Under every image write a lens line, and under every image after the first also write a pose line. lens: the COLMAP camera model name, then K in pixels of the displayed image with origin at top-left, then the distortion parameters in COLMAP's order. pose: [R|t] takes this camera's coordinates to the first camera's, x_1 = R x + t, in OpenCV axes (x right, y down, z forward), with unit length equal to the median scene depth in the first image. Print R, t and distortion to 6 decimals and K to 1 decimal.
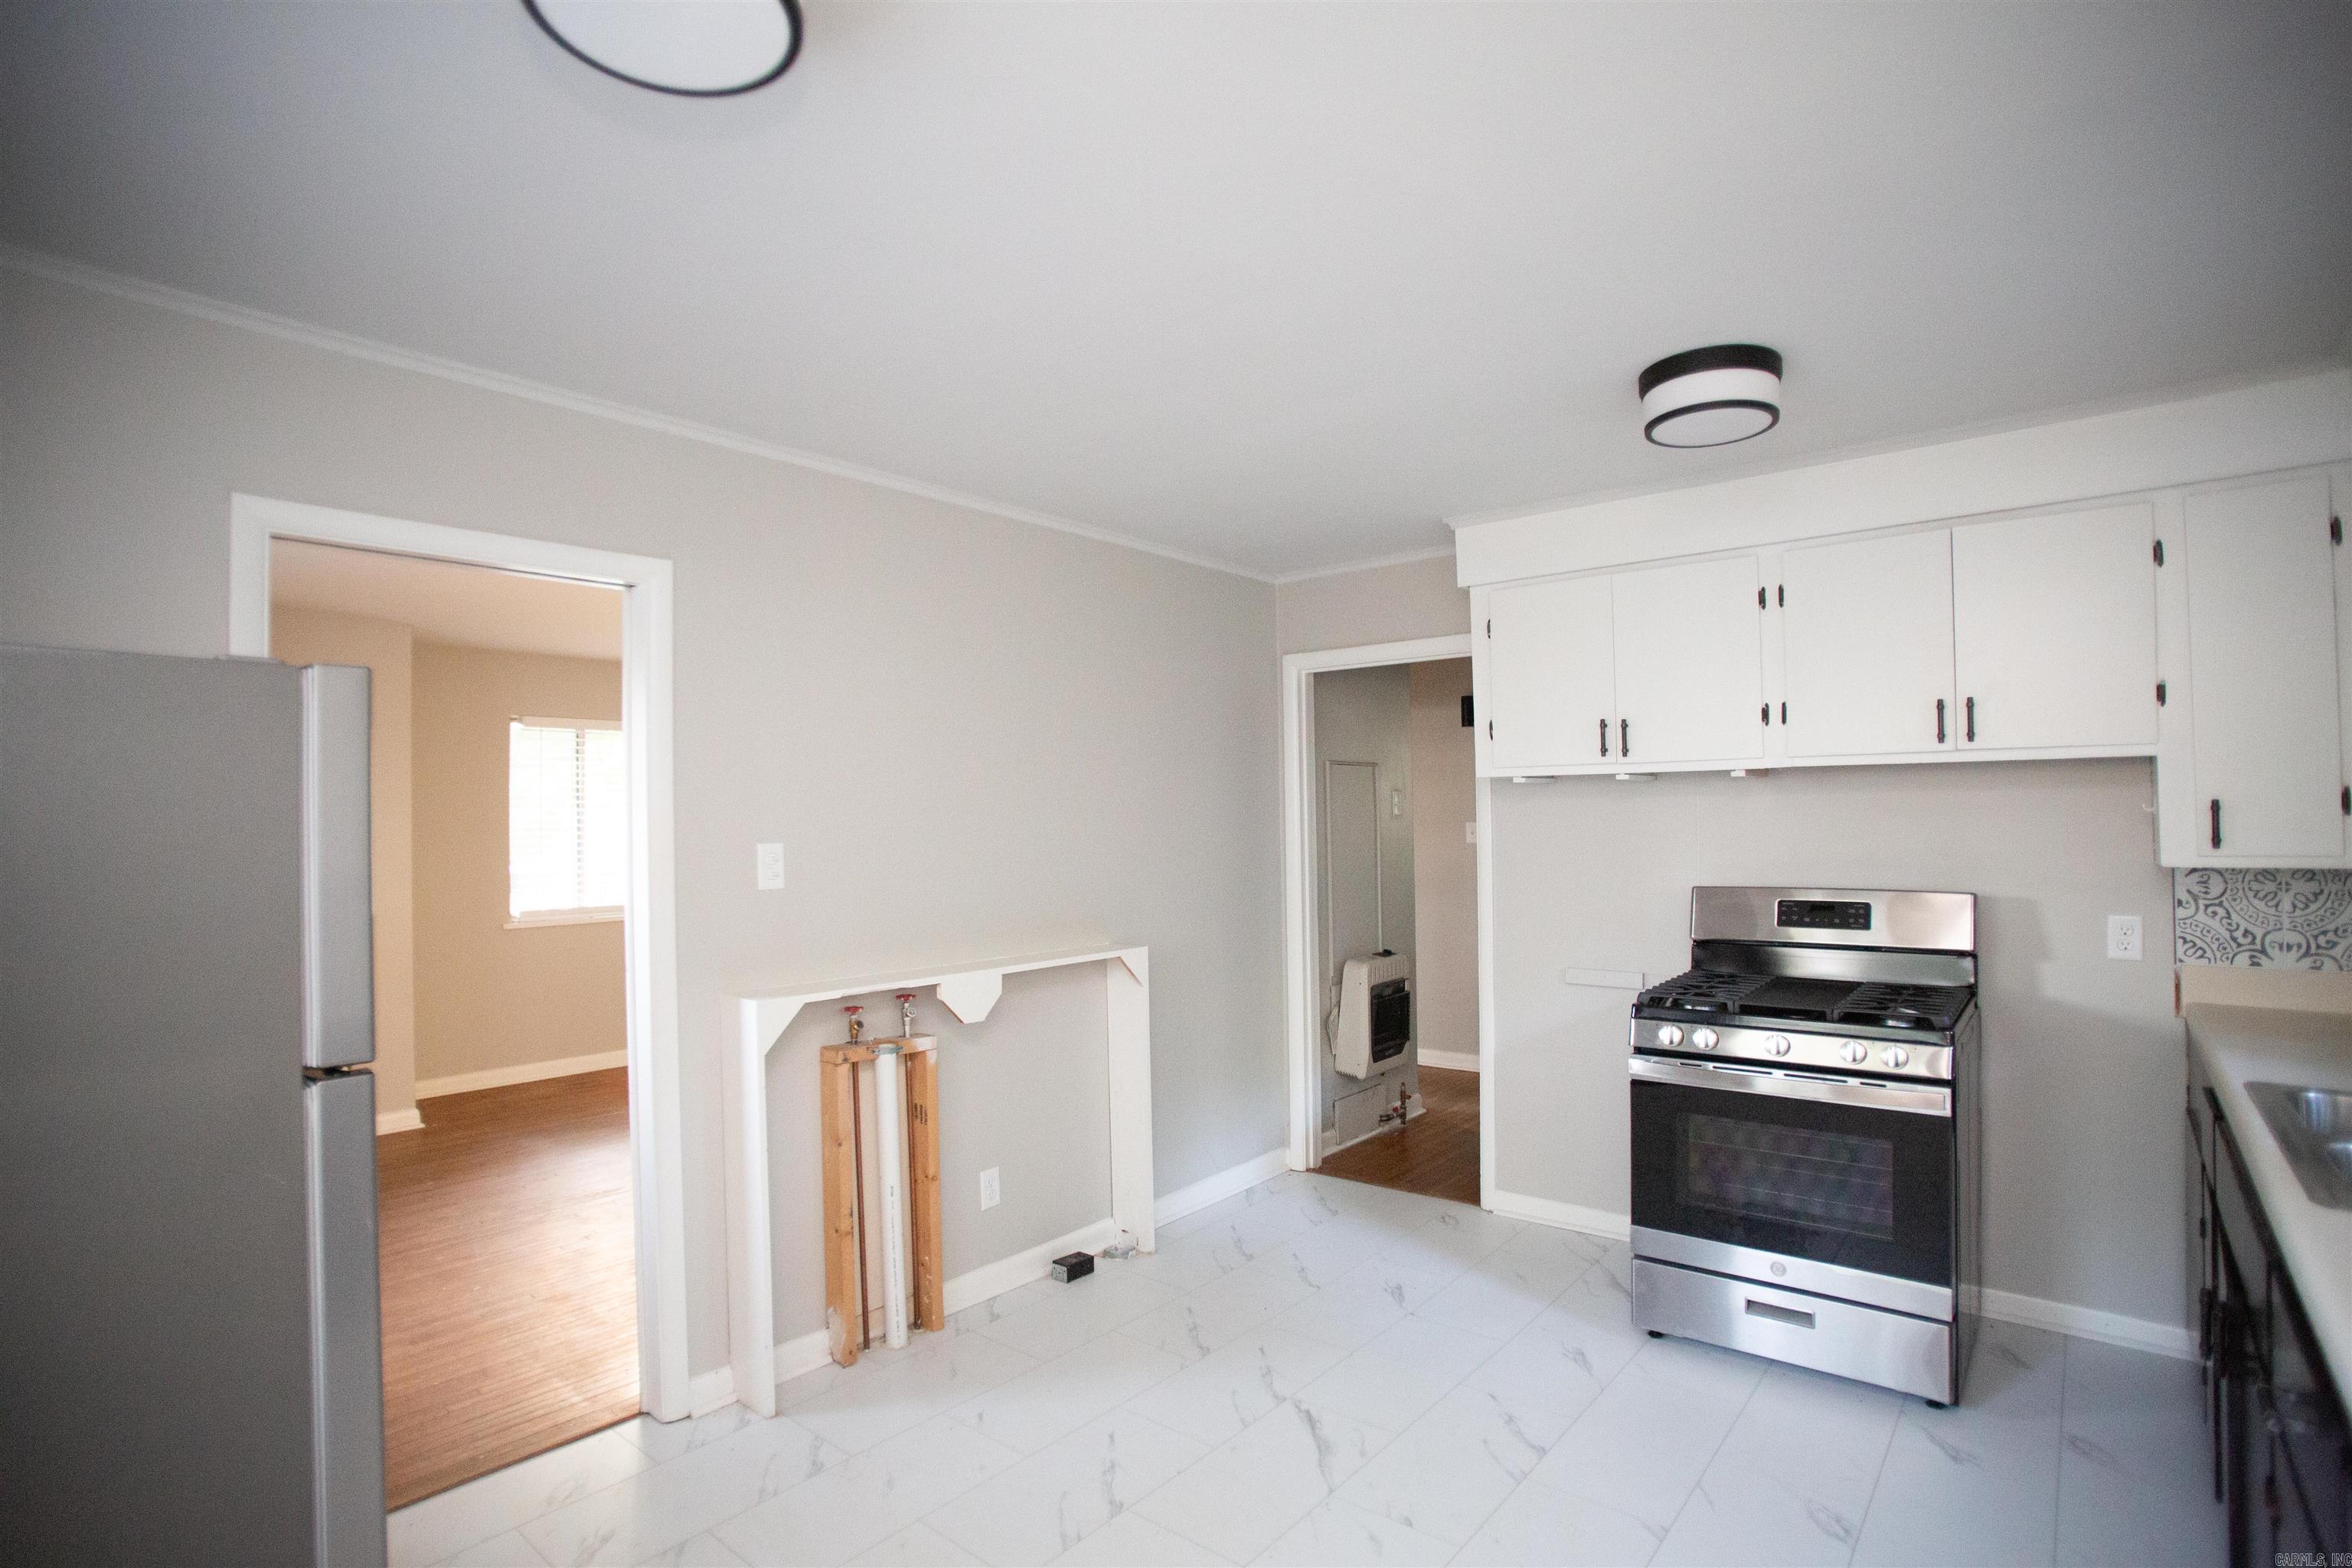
lens RADIAL K [[1143.8, 0, 1168.6], [0, 1143.8, 802.8], [0, 0, 1]] dist [-0.093925, 0.040417]
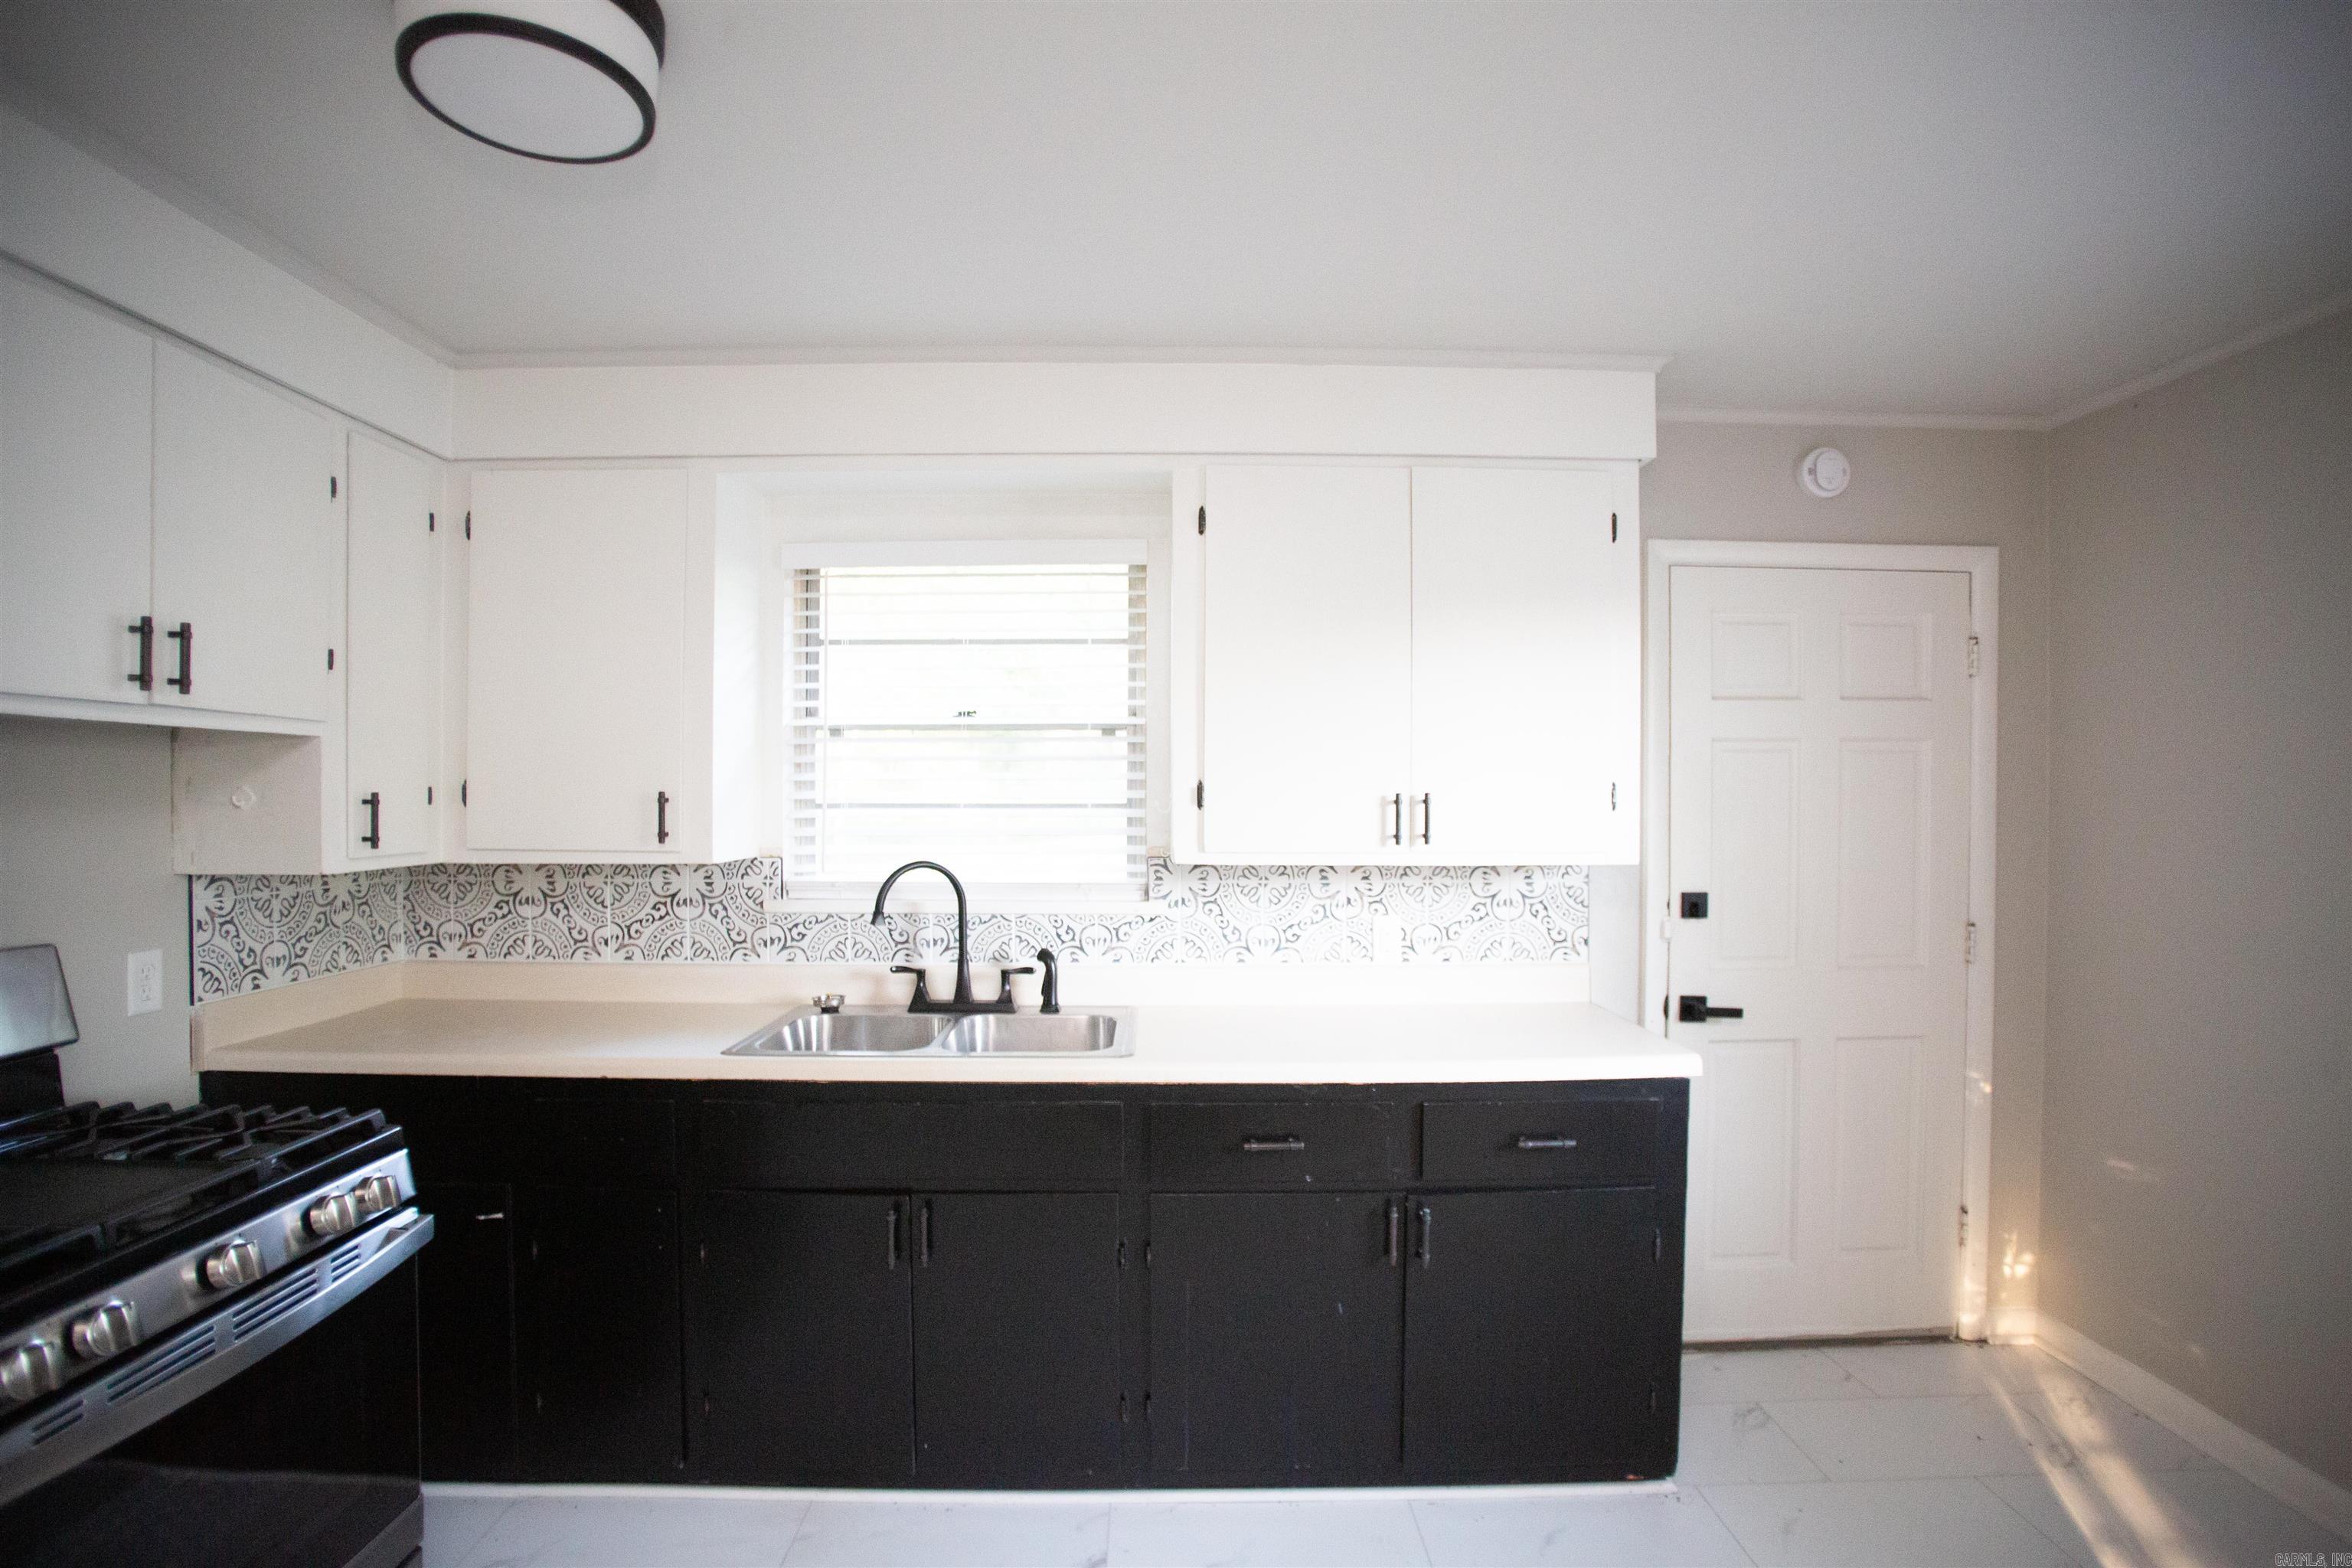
lens RADIAL K [[1170.1, 0, 1169.0], [0, 1170.1, 797.4], [0, 0, 1]] dist [-0.096765, 0.046802]
pose [[-0.647699, 0.008839, 0.761845, -0.121472], [-0.002713, 0.999900, -0.013907, 0.009174], [-0.761891, -0.011074, -0.647610, 0.930225]]
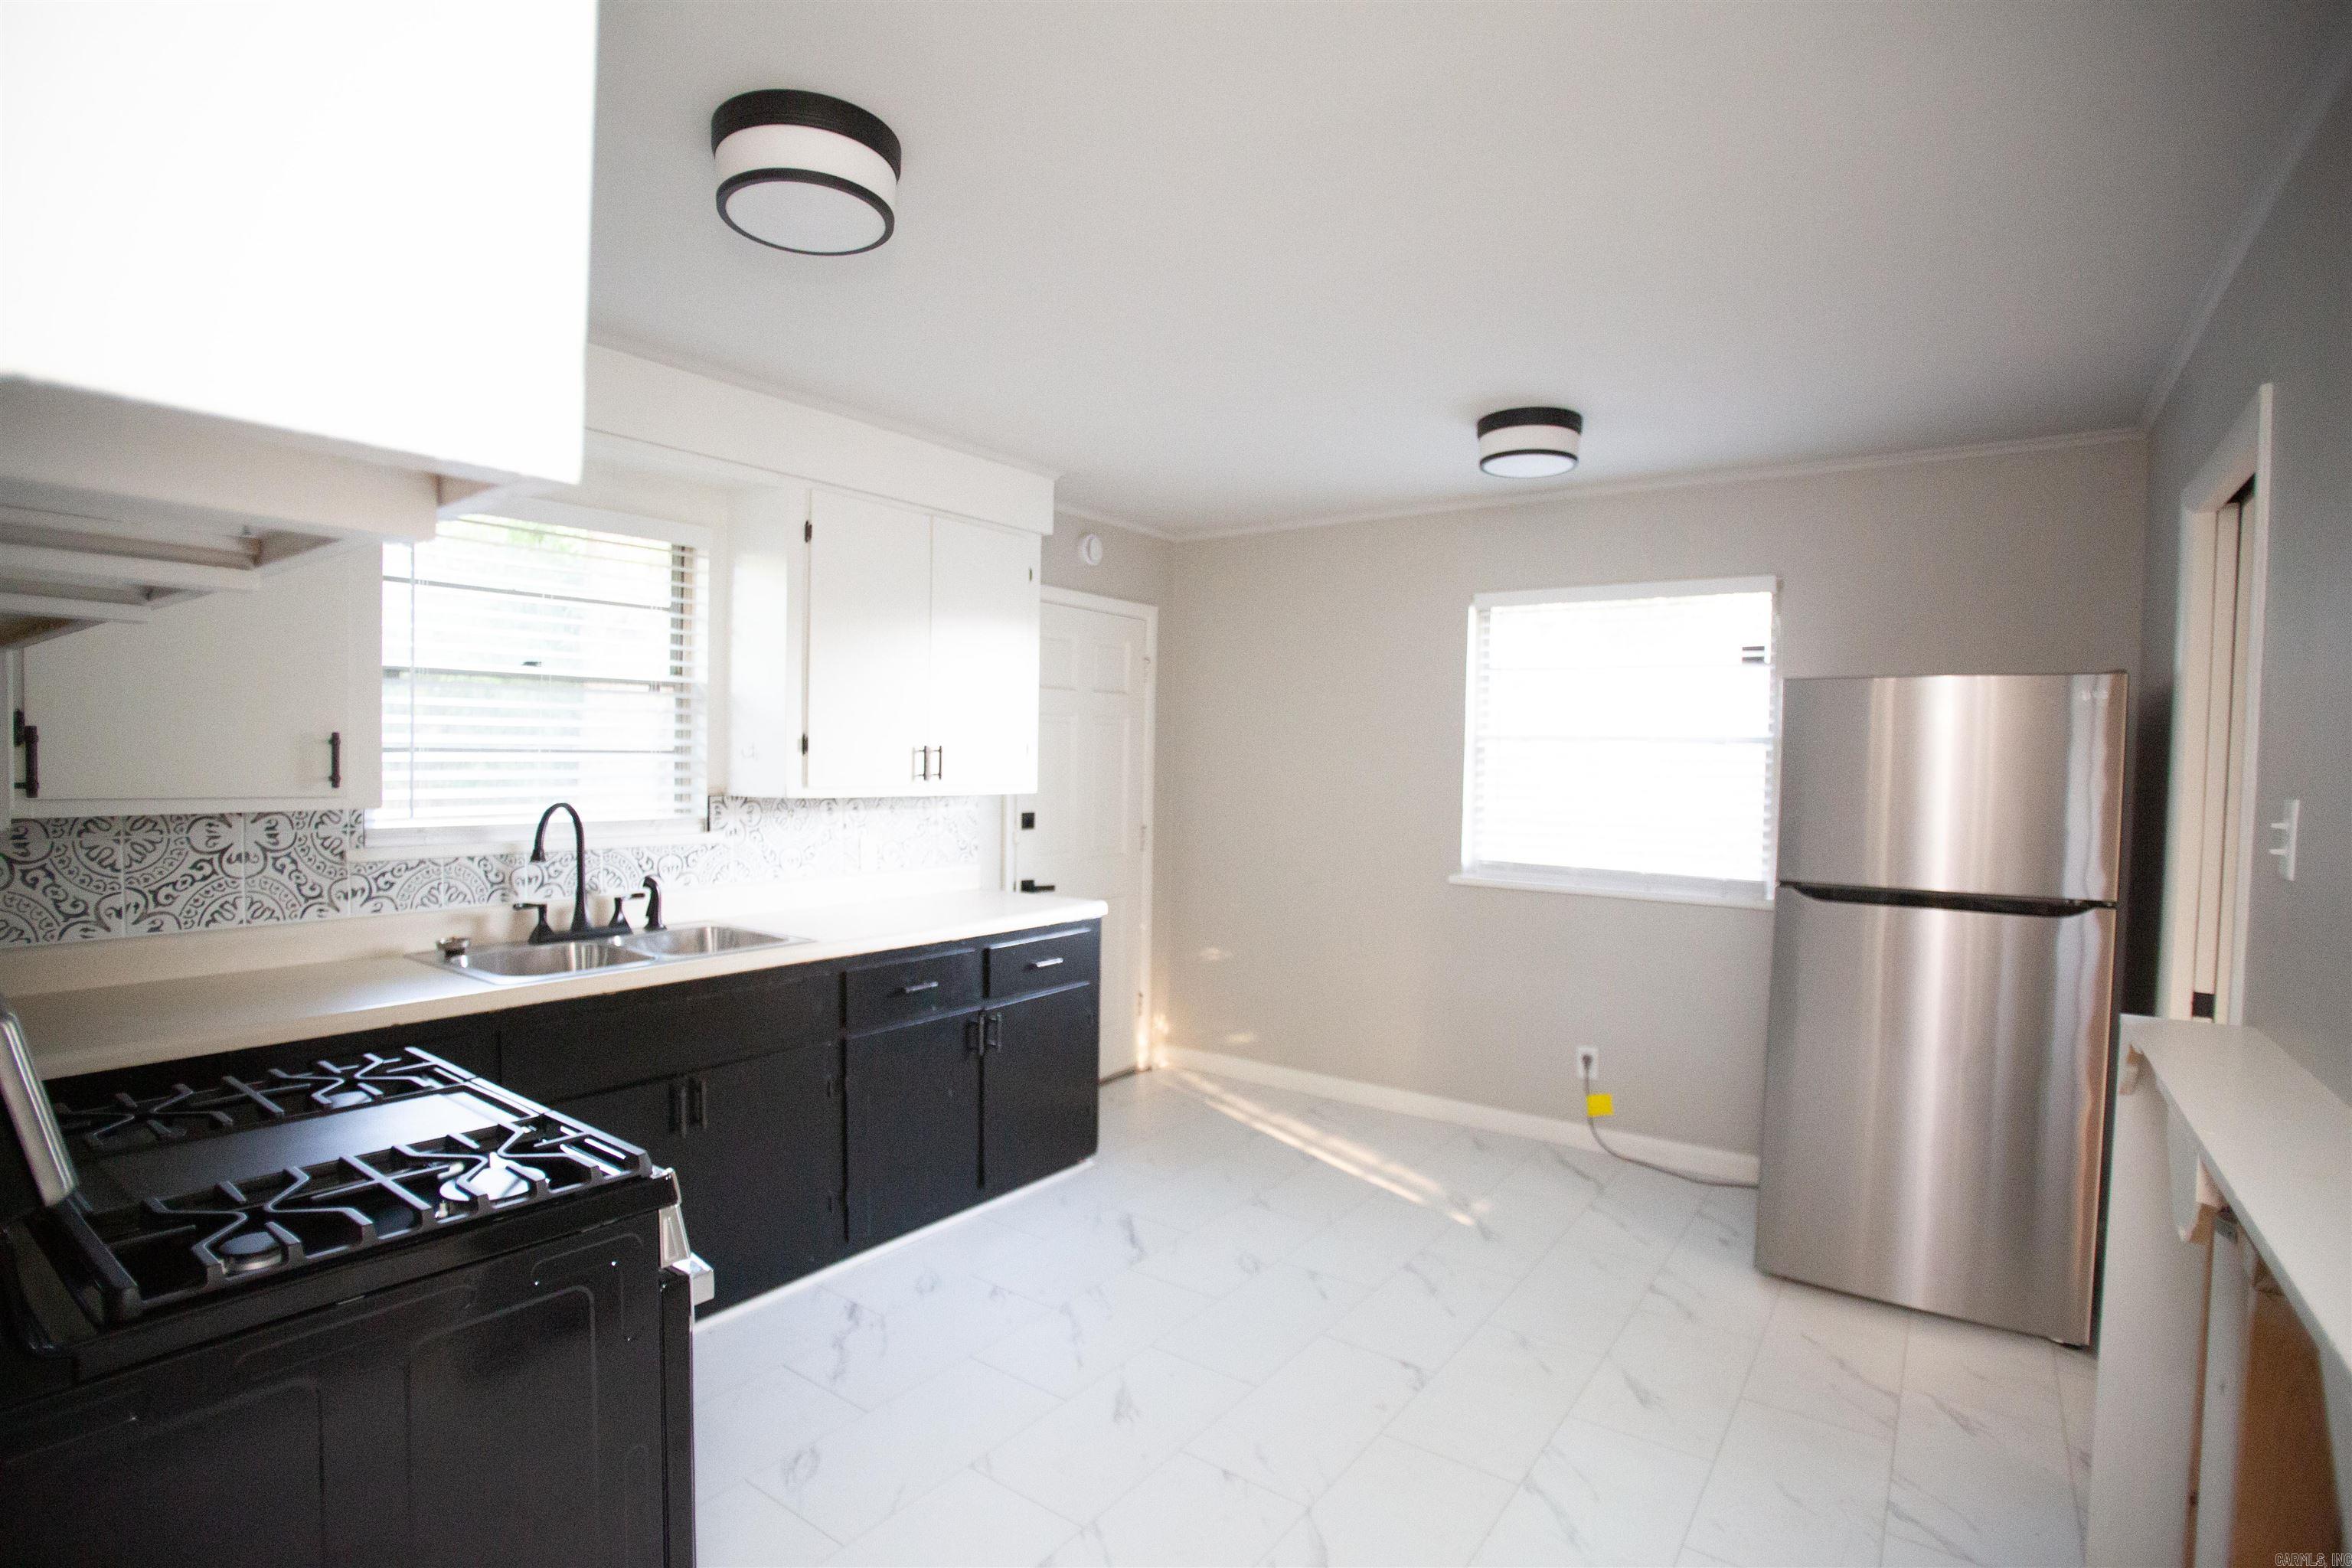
lens RADIAL K [[1150.4, 0, 1168.8], [0, 1150.4, 801.2], [0, 0, 1]] dist [-0.088625, 0.040803]
pose [[-0.997664, -0.008764, -0.067745, 0.245969], [-0.011077, 0.999366, 0.033847, 0.007598], [0.067405, 0.034519, -0.997128, 1.466974]]
